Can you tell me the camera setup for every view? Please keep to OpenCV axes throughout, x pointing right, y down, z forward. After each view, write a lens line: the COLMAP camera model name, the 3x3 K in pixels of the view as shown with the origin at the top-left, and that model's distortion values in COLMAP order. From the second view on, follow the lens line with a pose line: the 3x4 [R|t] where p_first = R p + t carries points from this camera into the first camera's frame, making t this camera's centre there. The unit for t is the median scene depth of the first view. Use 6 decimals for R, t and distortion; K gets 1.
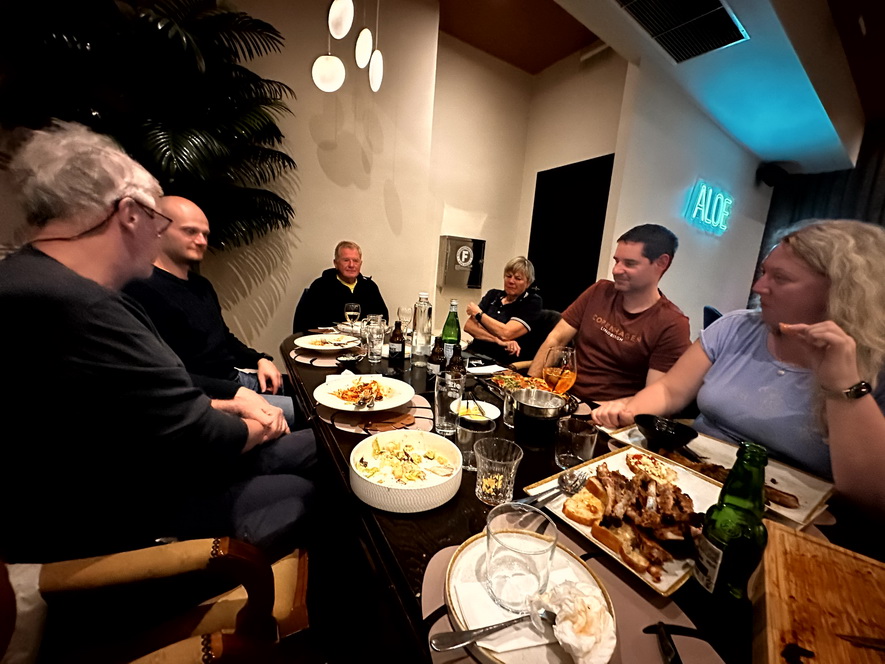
lens RADIAL K [[354.7, 0, 443.4], [0, 354.7, 325.5], [0, 0, 1]] dist [0.001185, 0.000177]
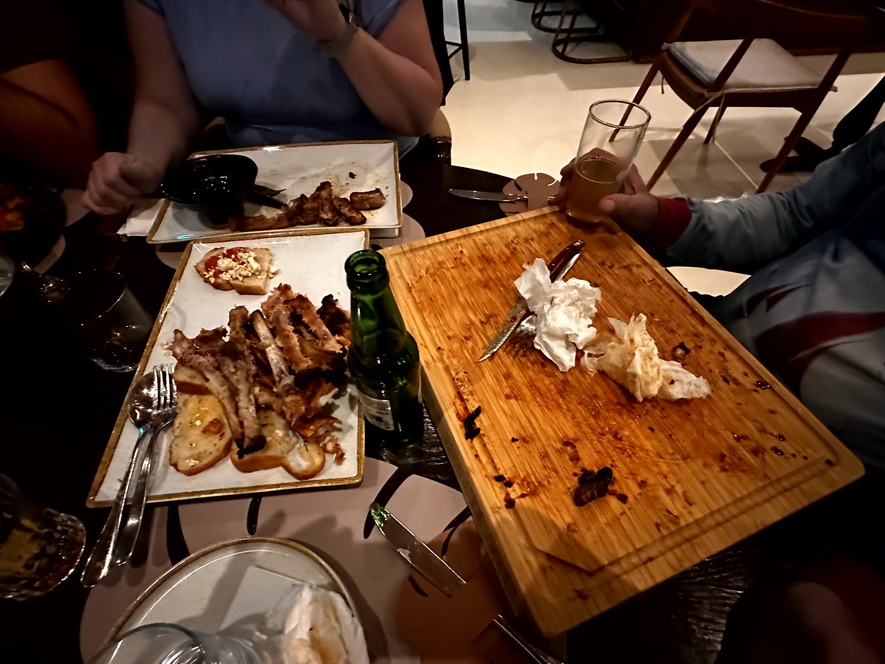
lens RADIAL K [[409.1, 0, 435.9], [0, 409.1, 334.0], [0, 0, 1]] dist [-0.002765, 0.000158]
pose [[0.457661, -0.757580, 0.465423, 0.388681], [0.194316, 0.596030, 0.779096, -0.036422], [-0.867633, -0.266123, 0.419989, 0.431427]]
